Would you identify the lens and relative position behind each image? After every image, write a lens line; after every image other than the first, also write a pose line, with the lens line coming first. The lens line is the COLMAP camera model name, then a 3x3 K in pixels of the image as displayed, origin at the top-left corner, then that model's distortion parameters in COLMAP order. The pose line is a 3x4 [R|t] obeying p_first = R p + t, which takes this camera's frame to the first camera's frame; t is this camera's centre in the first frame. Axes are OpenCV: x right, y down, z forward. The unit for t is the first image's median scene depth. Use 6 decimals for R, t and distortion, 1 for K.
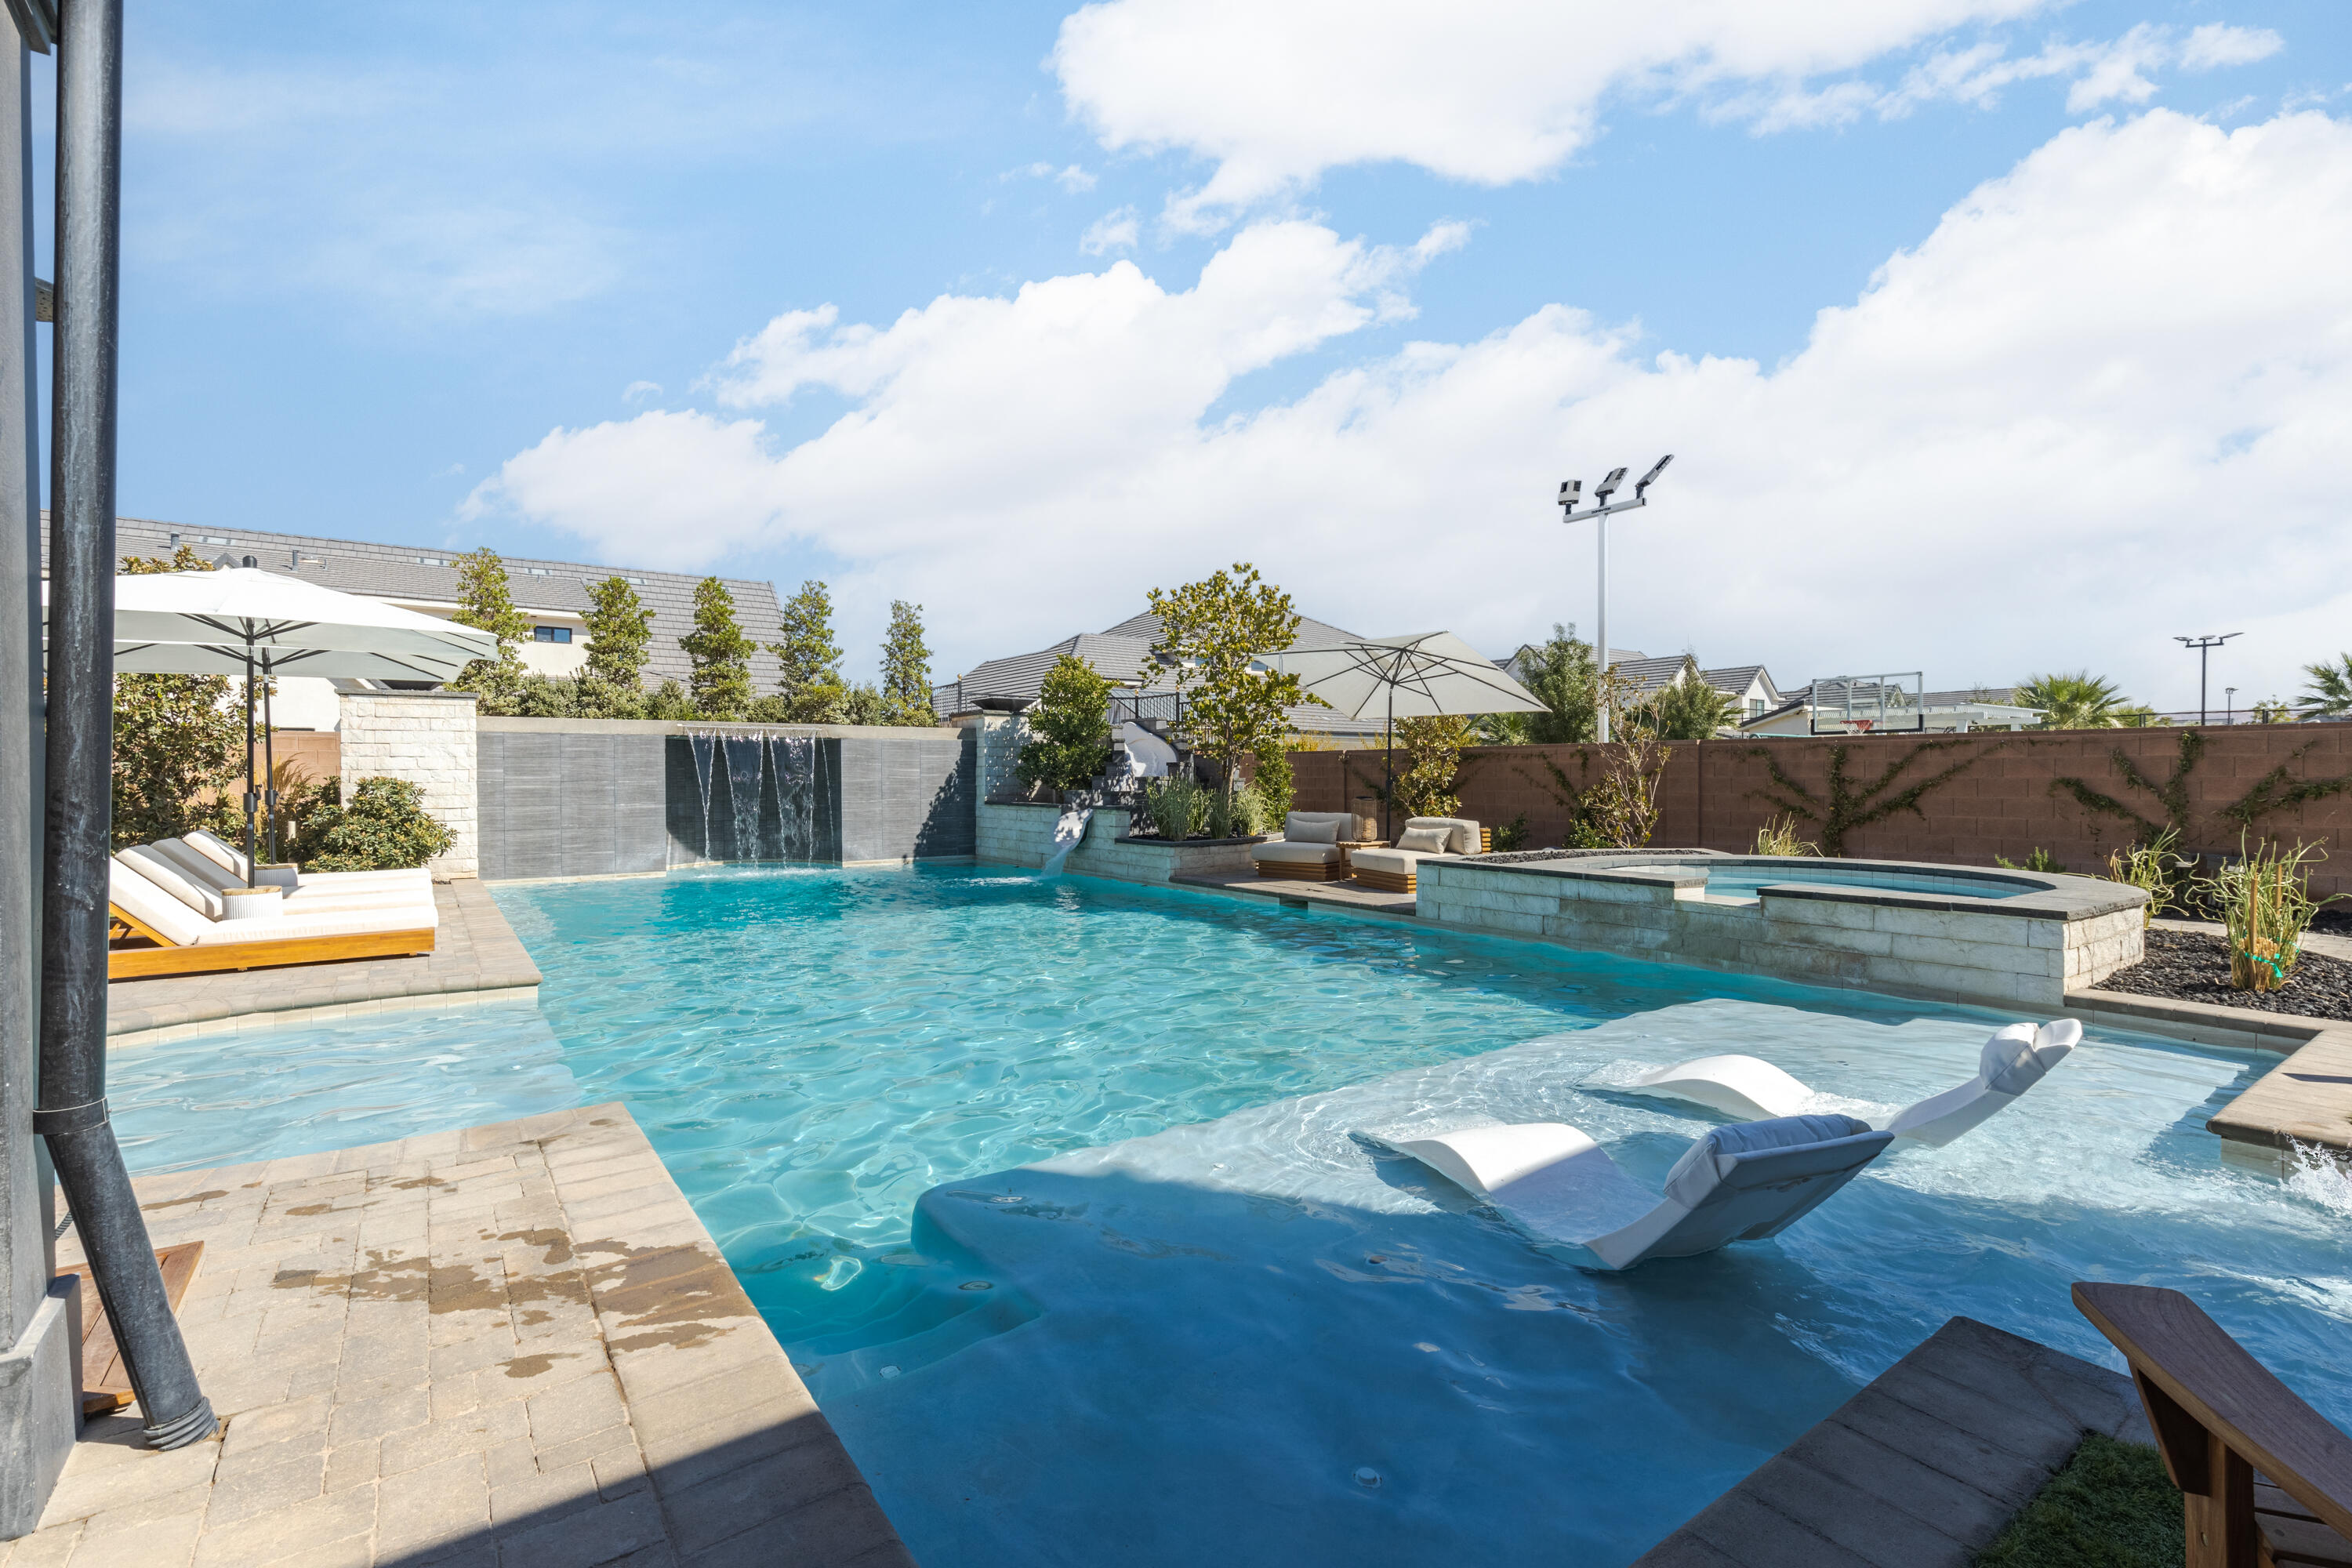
lens RADIAL K [[1047.9, 0, 1177.0], [0, 1047.9, 788.3], [0, 0, 1]] dist [0.007855, -0.002041]
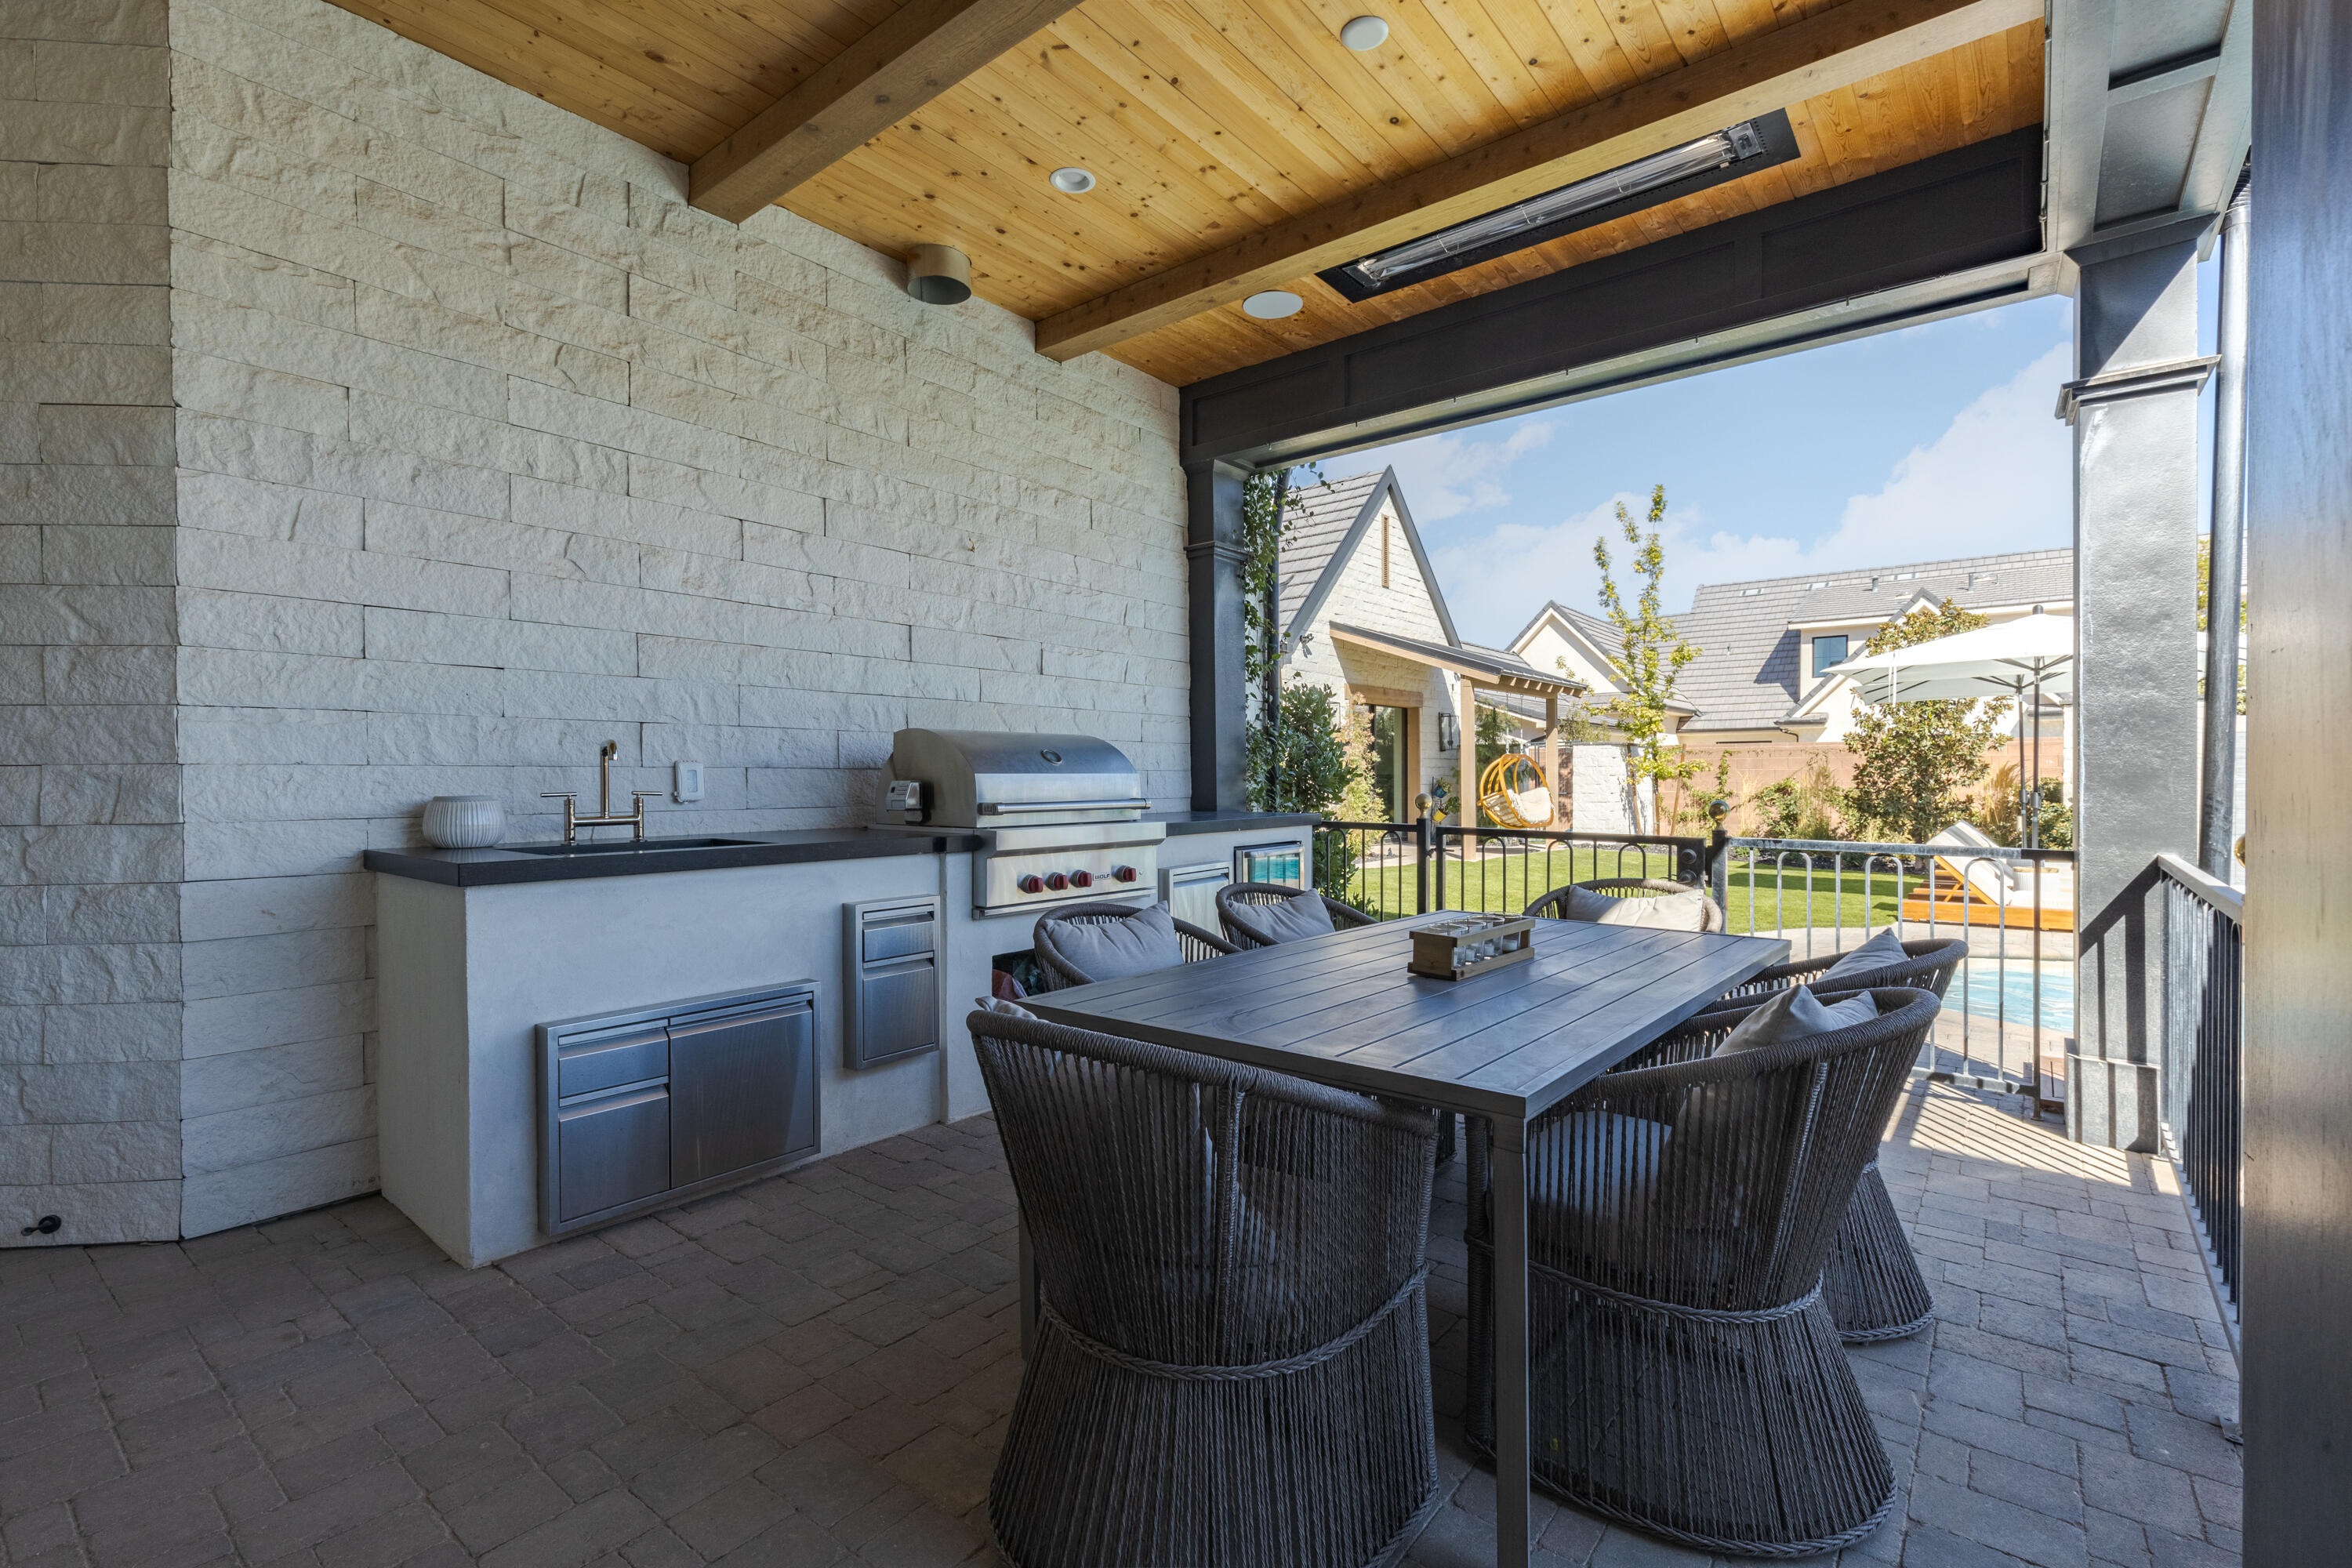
lens RADIAL K [[1047.9, 0, 1174.9], [0, 1047.9, 784.2], [0, 0, 1]] dist [0.007855, -0.002041]
pose [[0.251837, 0.006144, -0.967750, 0.042354], [-0.008696, 0.999954, 0.004086, -0.000710], [0.967731, 0.007386, 0.251879, -0.167324]]
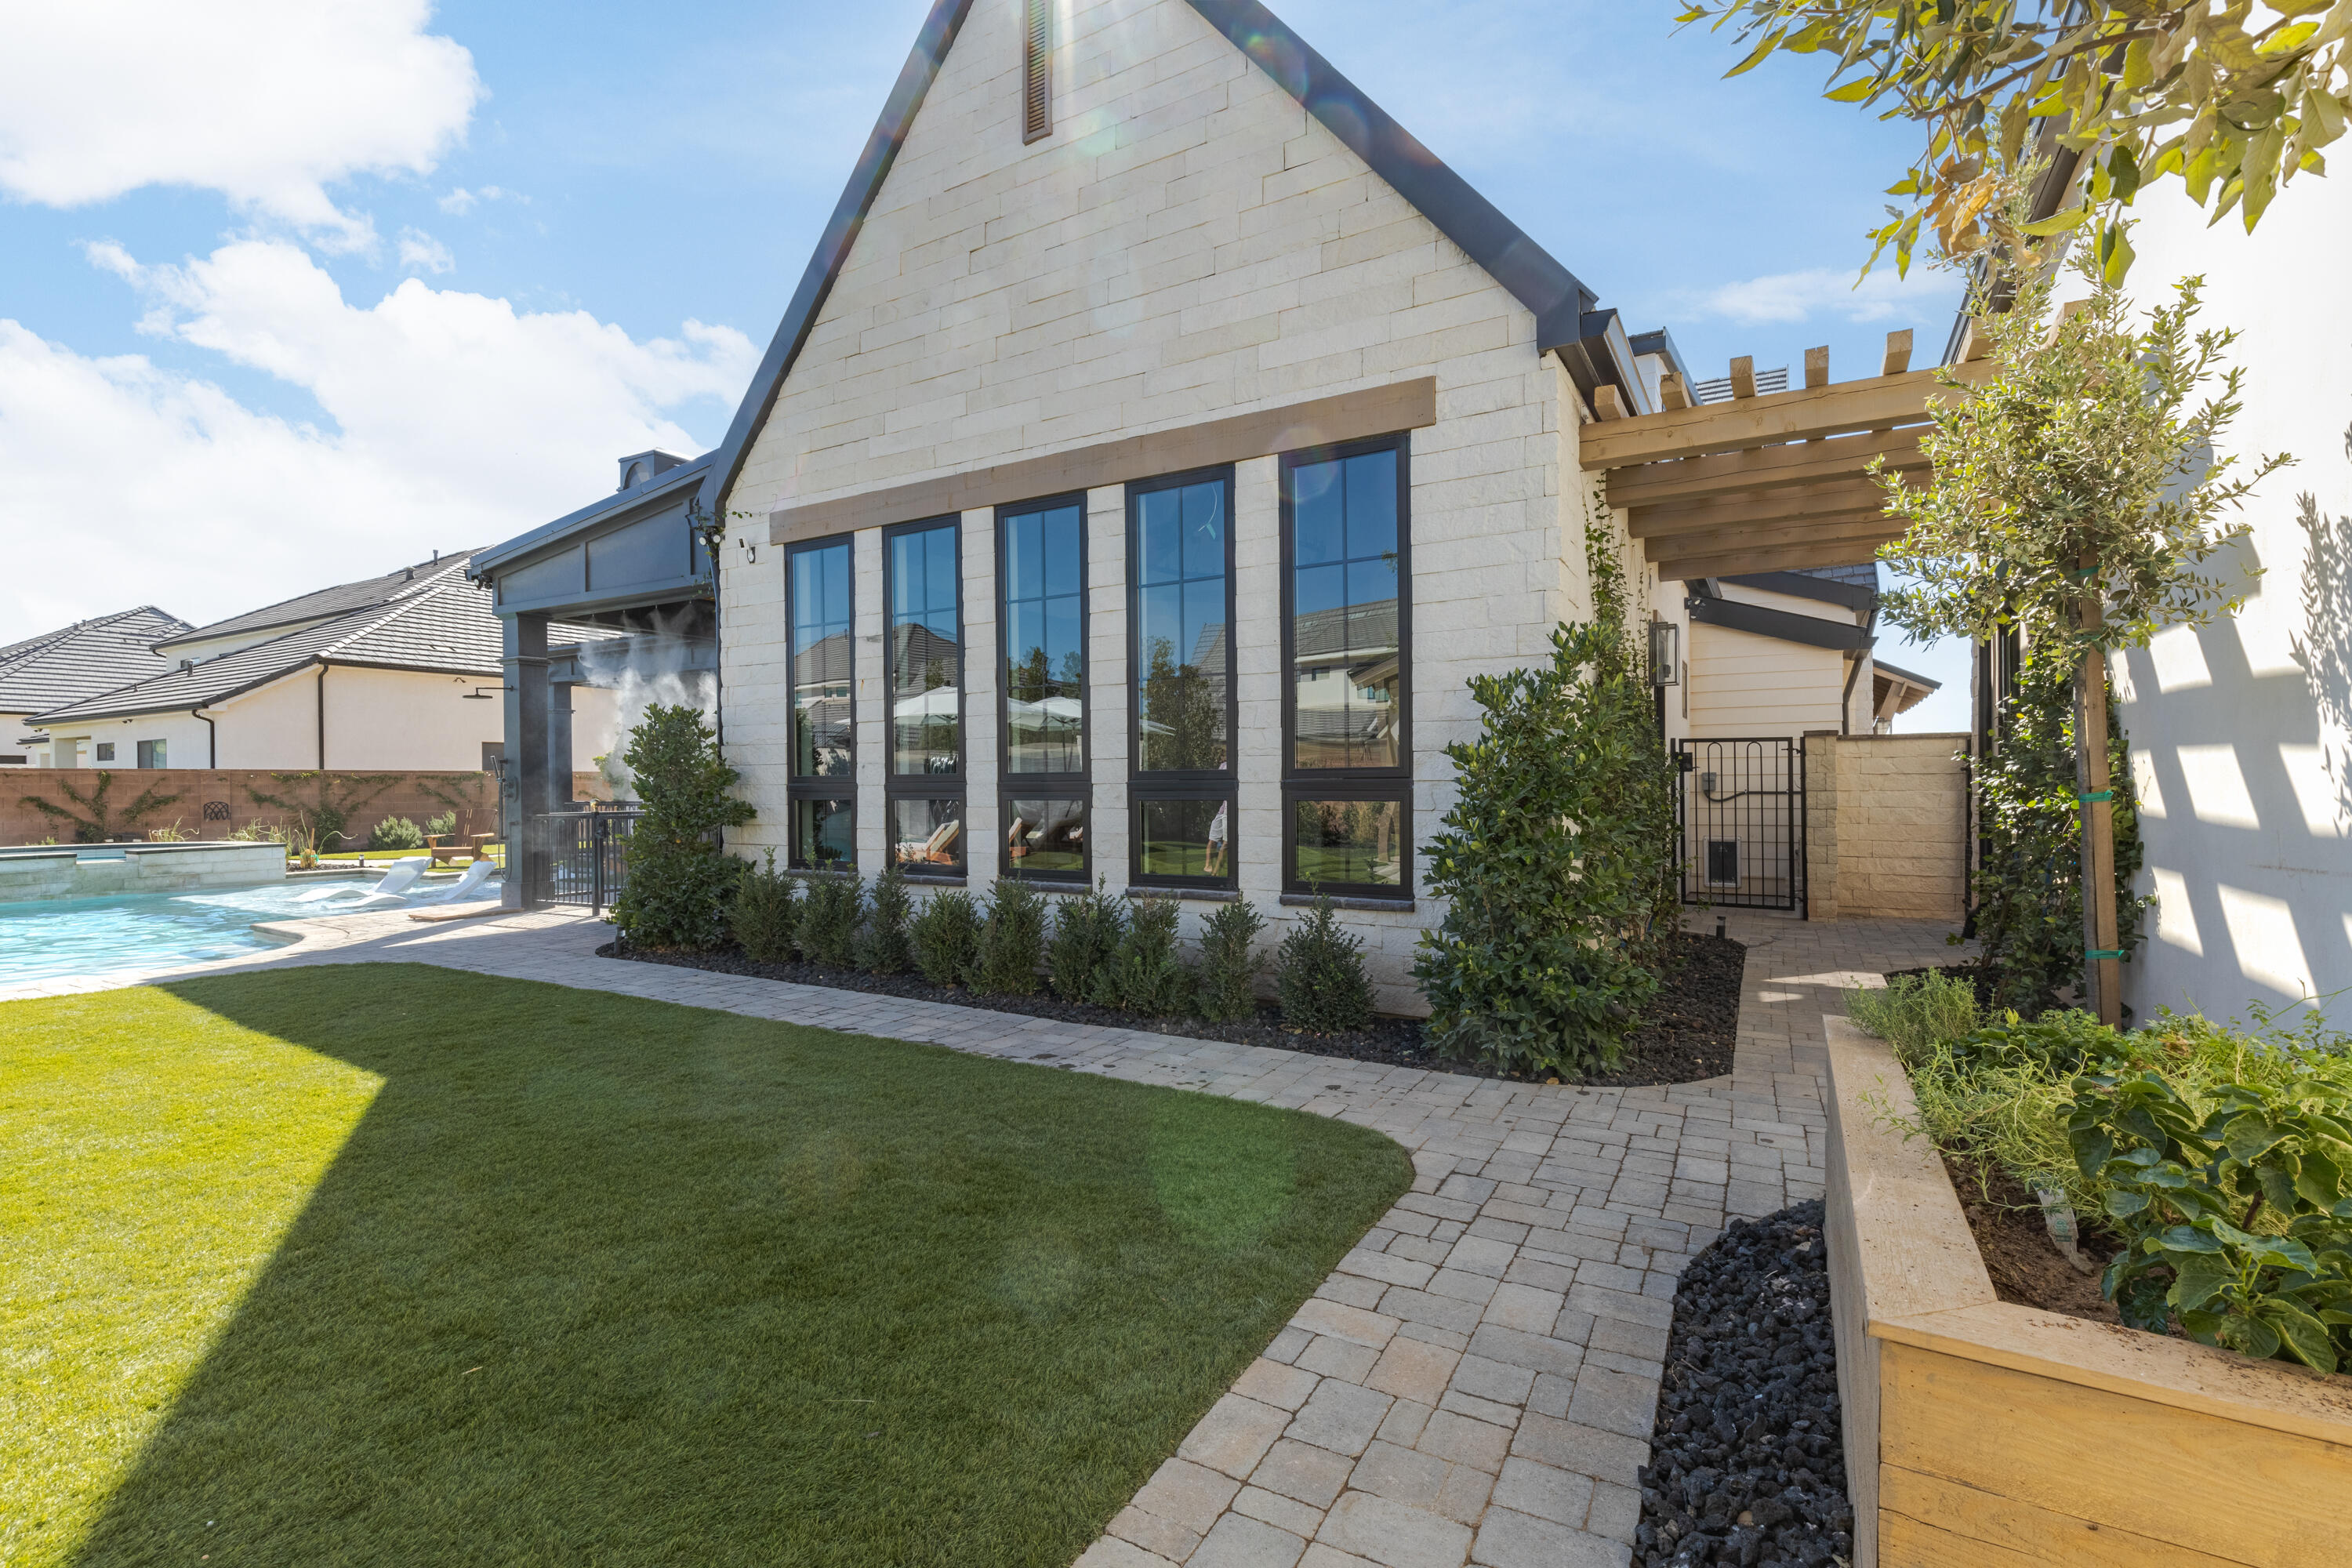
lens RADIAL K [[1047.9, 0, 1173.7], [0, 1047.9, 789.3], [0, 0, 1]] dist [0.007855, -0.002041]
pose [[-0.399618, -0.001189, 0.916681, -1.031000], [0.018586, 0.999783, 0.009399, -0.002339], [-0.916493, 0.020794, -0.399509, -0.006709]]
